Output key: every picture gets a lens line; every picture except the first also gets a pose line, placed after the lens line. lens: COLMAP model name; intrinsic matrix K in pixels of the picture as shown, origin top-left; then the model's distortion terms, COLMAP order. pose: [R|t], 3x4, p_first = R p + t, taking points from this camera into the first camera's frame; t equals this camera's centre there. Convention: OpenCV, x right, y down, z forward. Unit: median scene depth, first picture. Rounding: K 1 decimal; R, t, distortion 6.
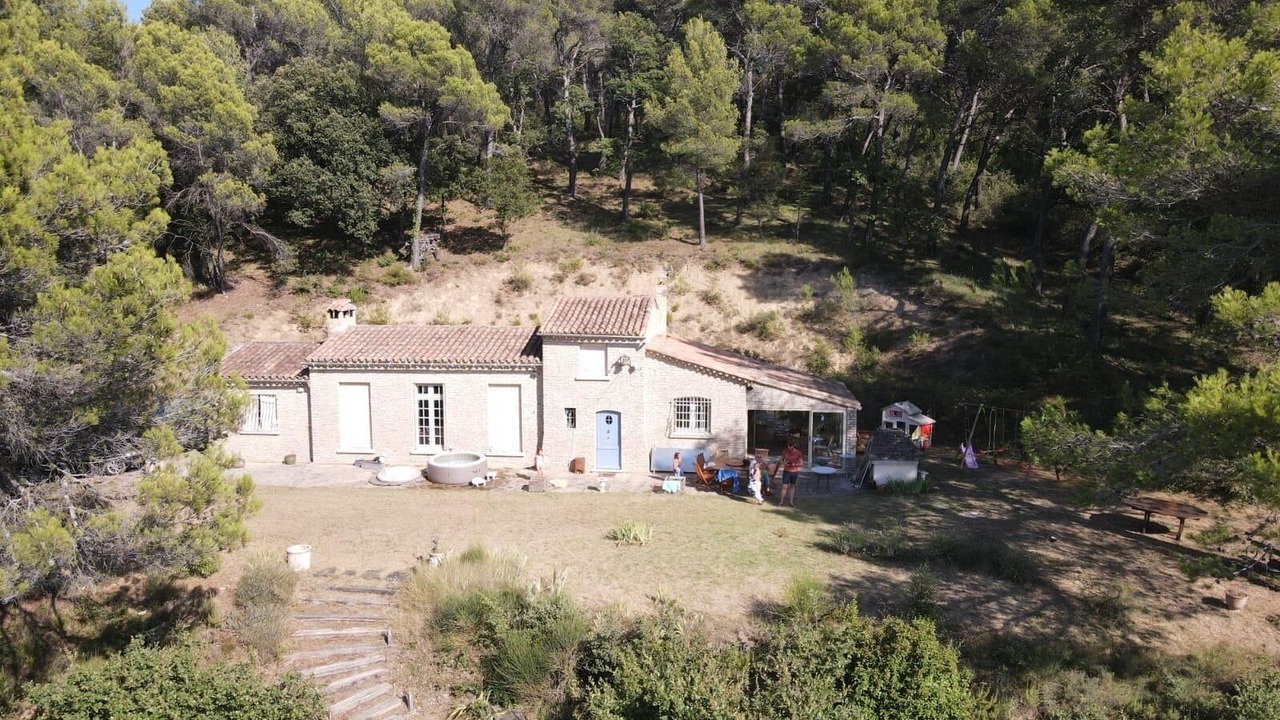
lens RADIAL K [[914.5, 0, 640.0], [0, 914.5, 360.0], [0, 0, 1]] dist [0.000581, 0.000068]
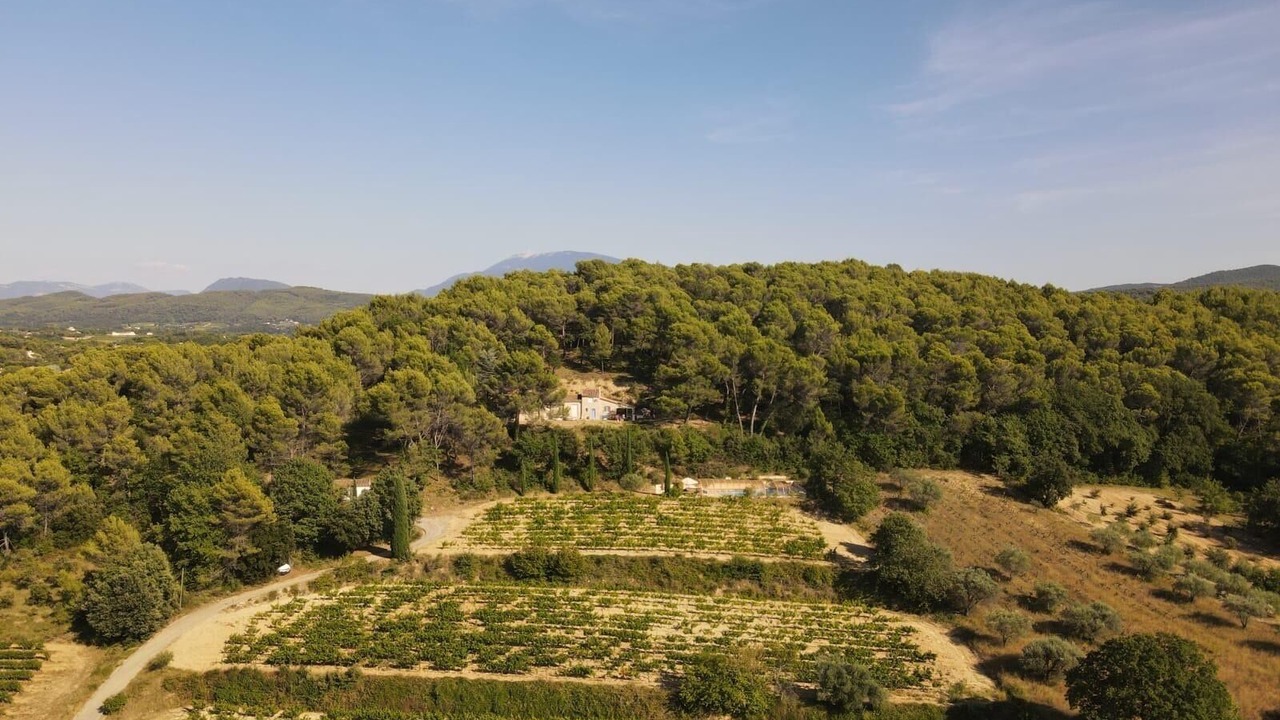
lens RADIAL K [[914.5, 0, 640.0], [0, 914.5, 360.0], [0, 0, 1]] dist [0.000581, 0.000068]
pose [[0.986242, -0.011200, 0.164928, -0.467167], [0.022927, 0.997327, -0.069372, 0.105832], [-0.163711, 0.072199, 0.983863, -3.238130]]
